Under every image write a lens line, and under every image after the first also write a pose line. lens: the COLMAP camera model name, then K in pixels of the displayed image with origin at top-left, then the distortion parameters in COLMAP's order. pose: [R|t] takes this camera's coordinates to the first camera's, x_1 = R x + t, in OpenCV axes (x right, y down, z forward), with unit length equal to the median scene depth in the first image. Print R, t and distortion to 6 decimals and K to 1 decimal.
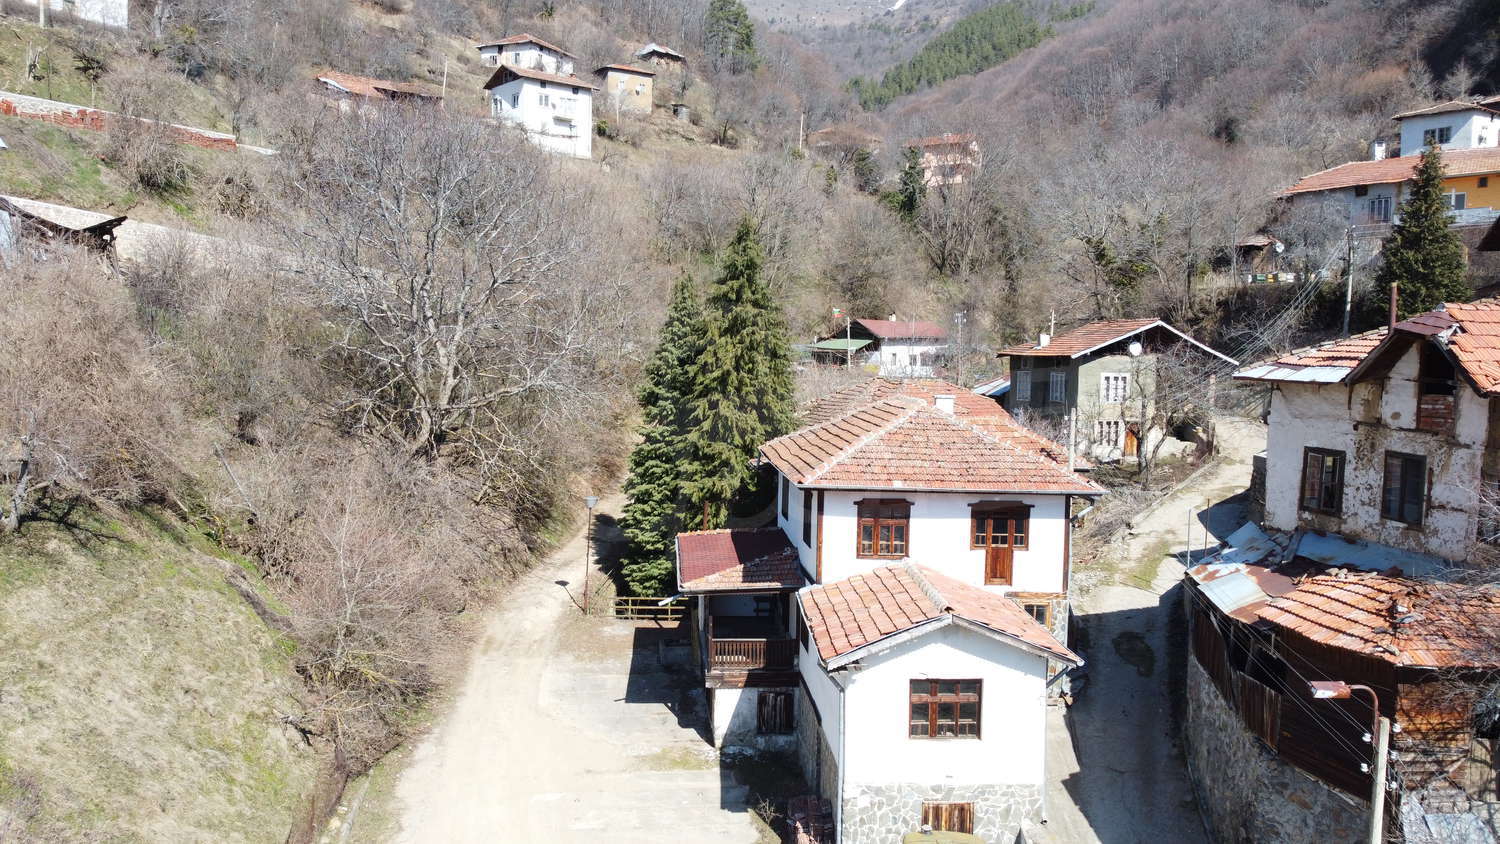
lens RADIAL K [[1136.8, 0, 742.8], [0, 1136.8, 423.6], [0, 0, 1]] dist [-0.005783, 0.005838]
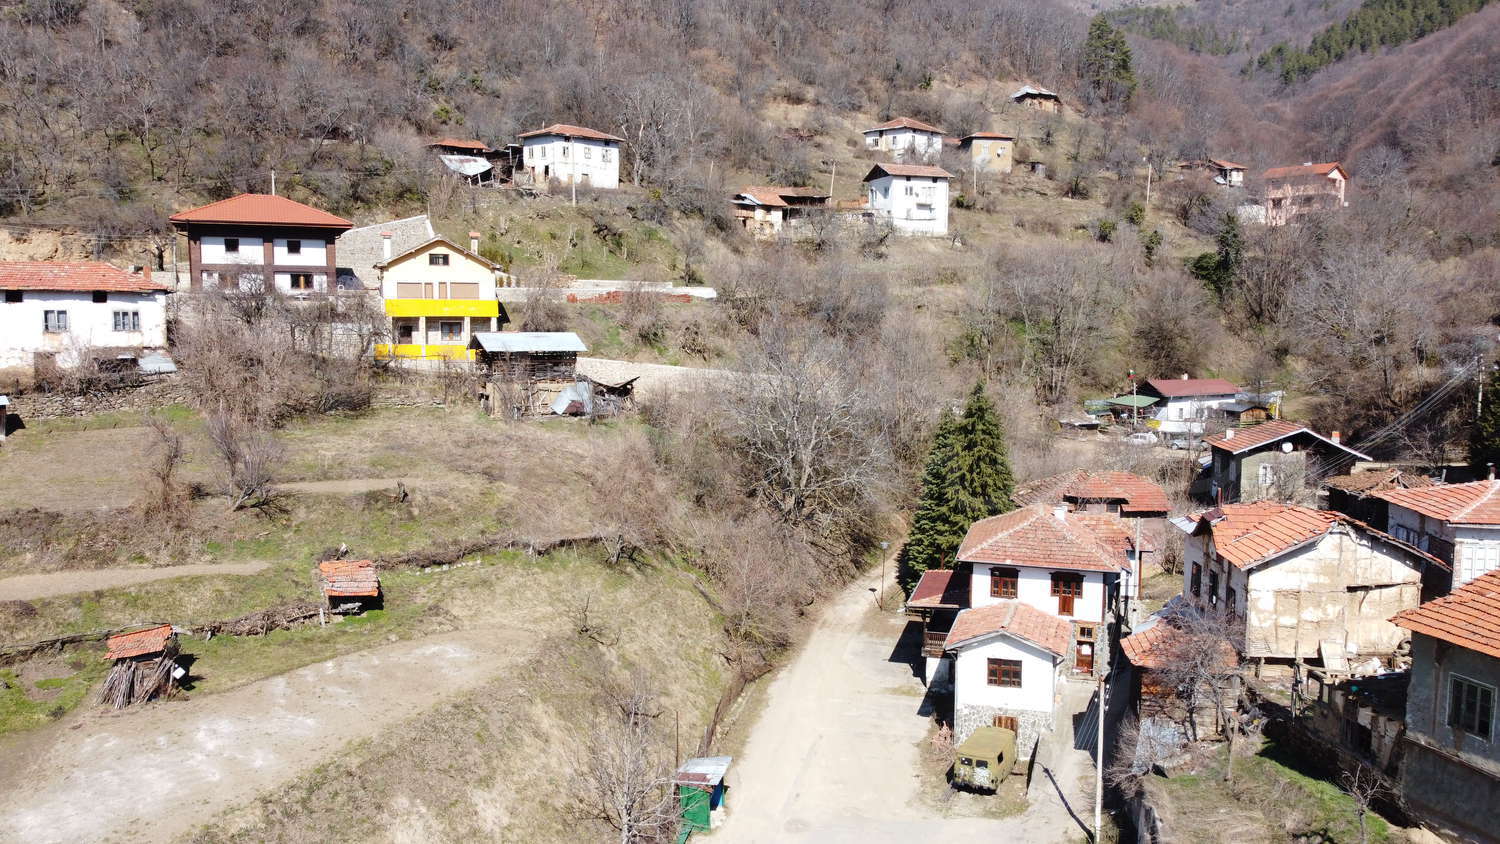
lens RADIAL K [[1136.8, 0, 742.8], [0, 1136.8, 423.6], [0, 0, 1]] dist [-0.005783, 0.005838]
pose [[0.937667, 0.017898, -0.347073, 0.345618], [-0.010500, 0.999676, 0.023184, -0.204404], [0.347376, -0.018094, 0.937551, -0.909394]]
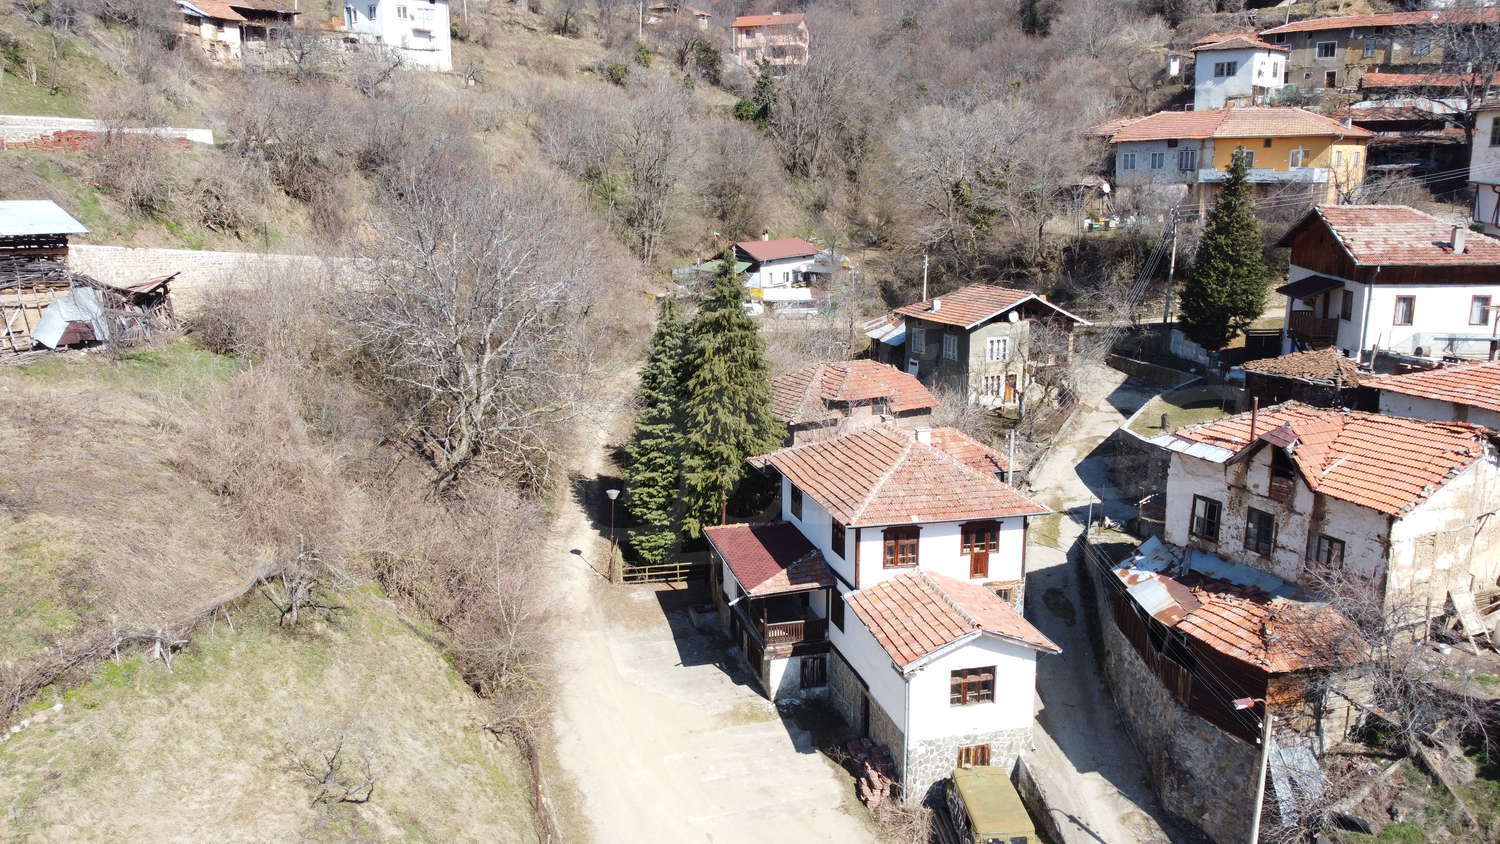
lens RADIAL K [[1136.8, 0, 742.8], [0, 1136.8, 423.6], [0, 0, 1]] dist [-0.005783, 0.005838]
pose [[0.983487, -0.060333, 0.170624, -0.270989], [0.034535, 0.988035, 0.150311, -0.249998], [-0.177652, -0.141936, 0.973804, -0.273622]]
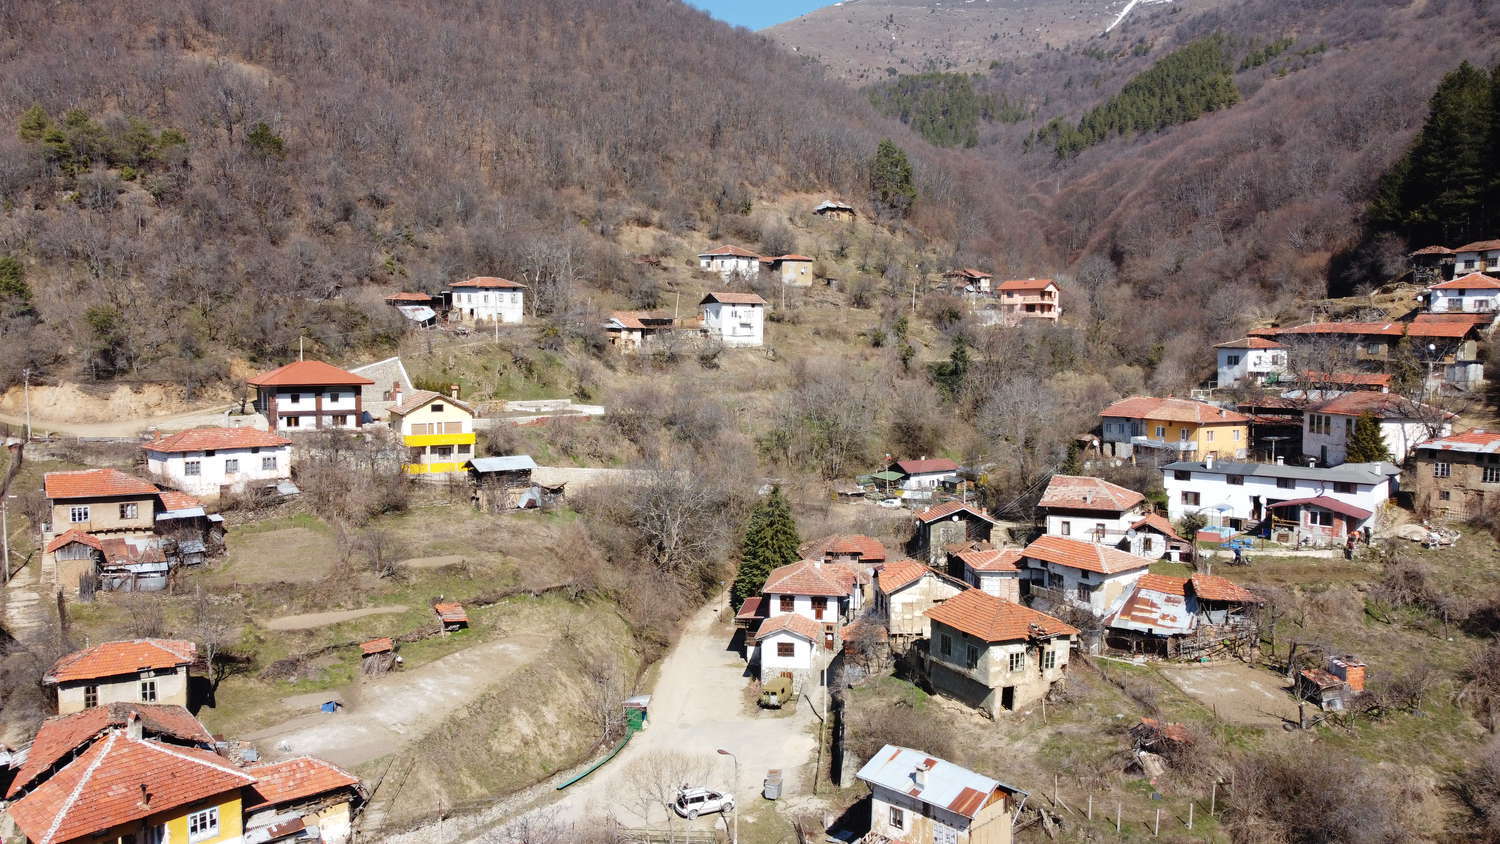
lens RADIAL K [[1136.8, 0, 742.8], [0, 1136.8, 423.6], [0, 0, 1]] dist [-0.005783, 0.005838]
pose [[0.979147, 0.000403, -0.203154, 0.671475], [-0.000509, 1.000000, -0.000469, -0.448779], [0.203154, 0.000562, 0.979147, -2.422240]]
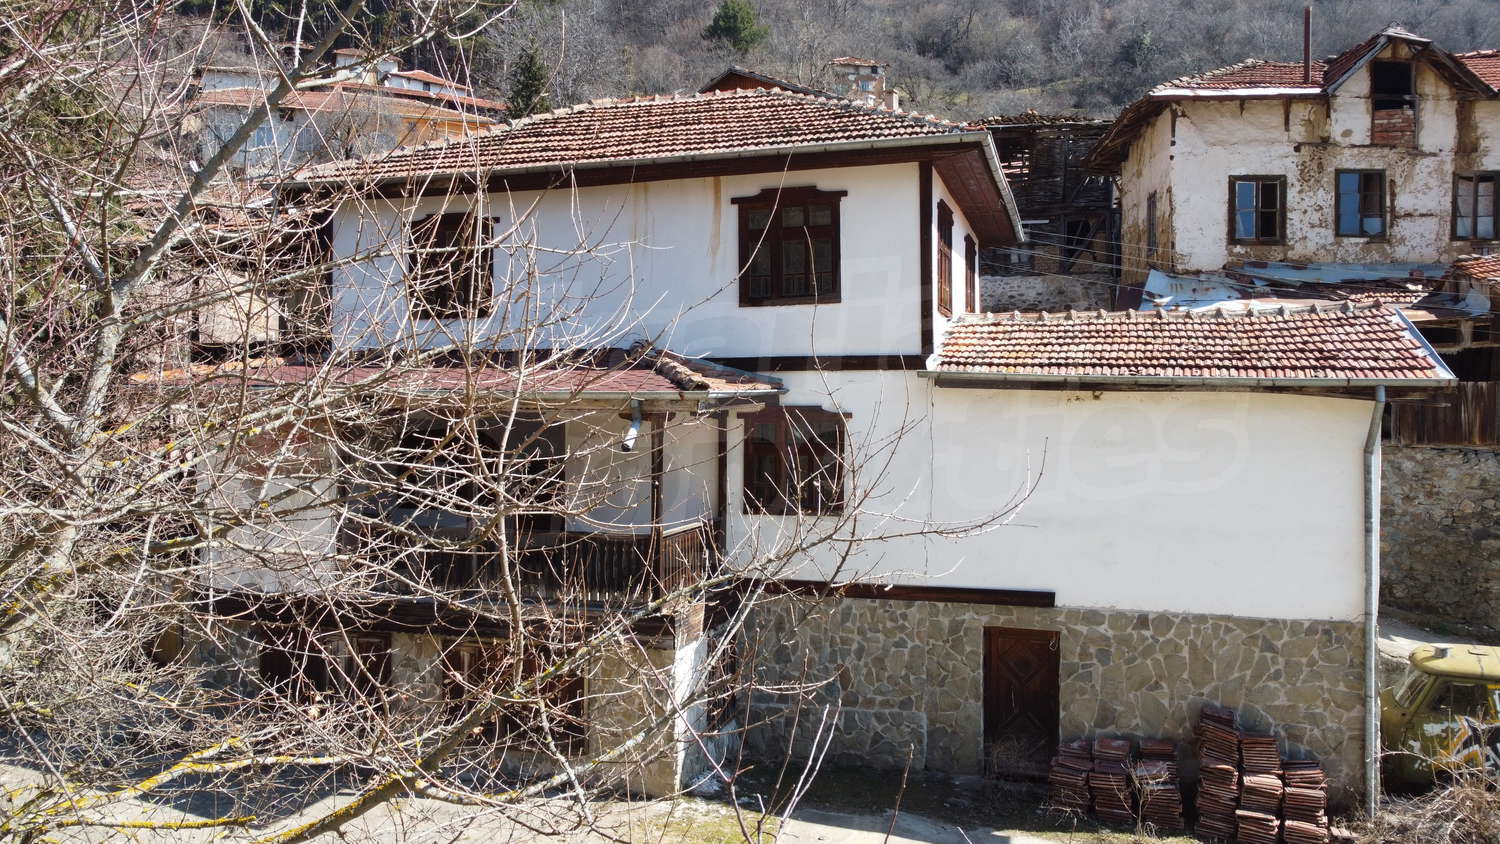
lens RADIAL K [[1136.8, 0, 742.8], [0, 1136.8, 423.6], [0, 0, 1]] dist [-0.005783, 0.005838]
pose [[0.354754, -0.021737, 0.934707, -0.400683], [0.069659, 0.997566, -0.003239, 0.153902], [-0.932361, 0.066260, 0.355404, 0.824953]]
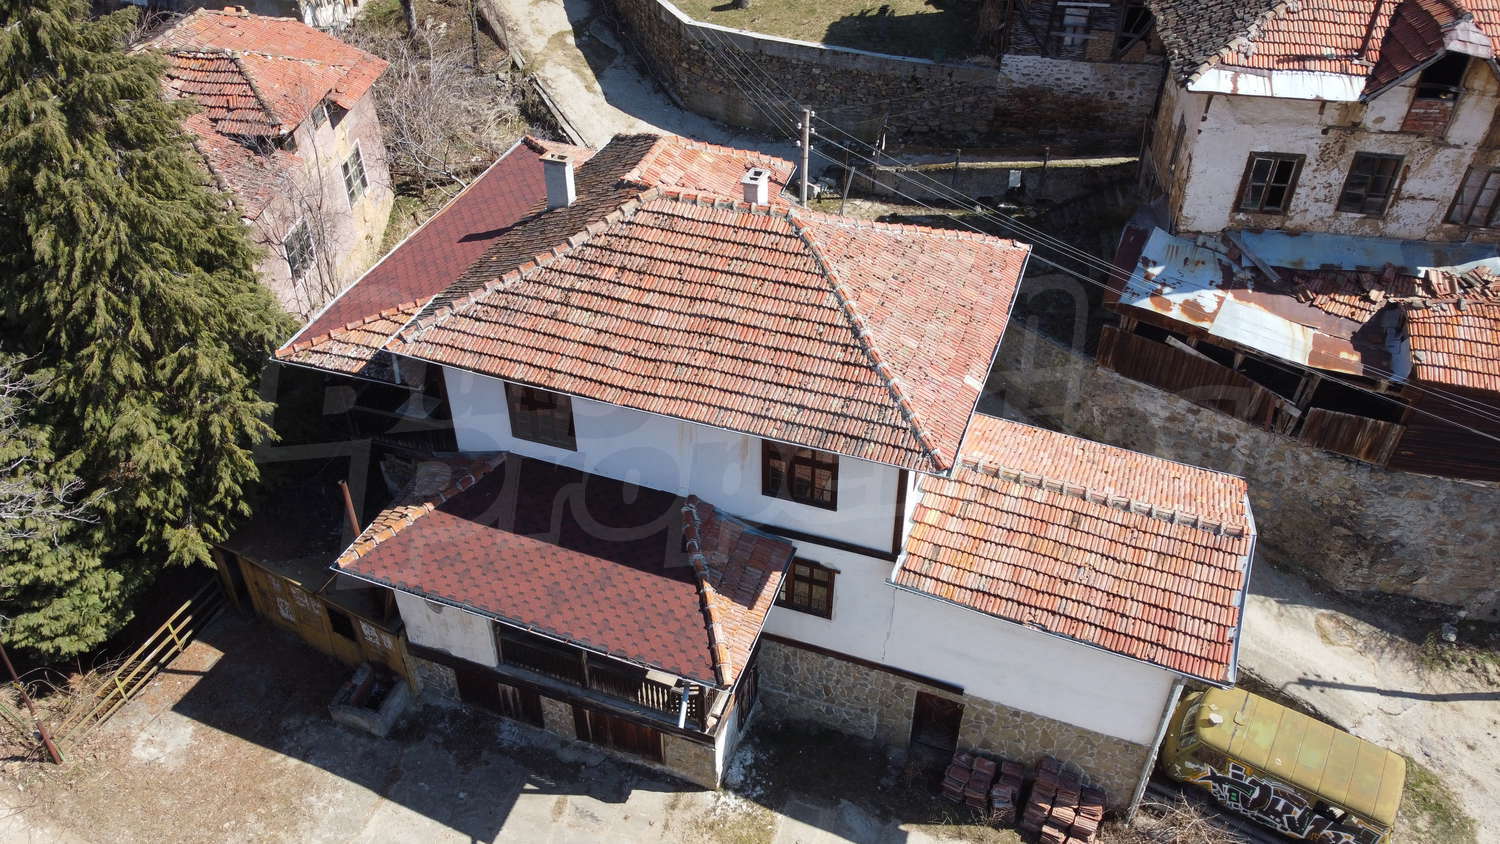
lens RADIAL K [[1136.8, 0, 742.8], [0, 1136.8, 423.6], [0, 0, 1]] dist [-0.005783, 0.005838]
pose [[0.413025, -0.581549, 0.700865, -0.381817], [0.072458, 0.788116, 0.611247, -0.325645], [-0.907833, -0.201677, 0.367650, 0.775434]]
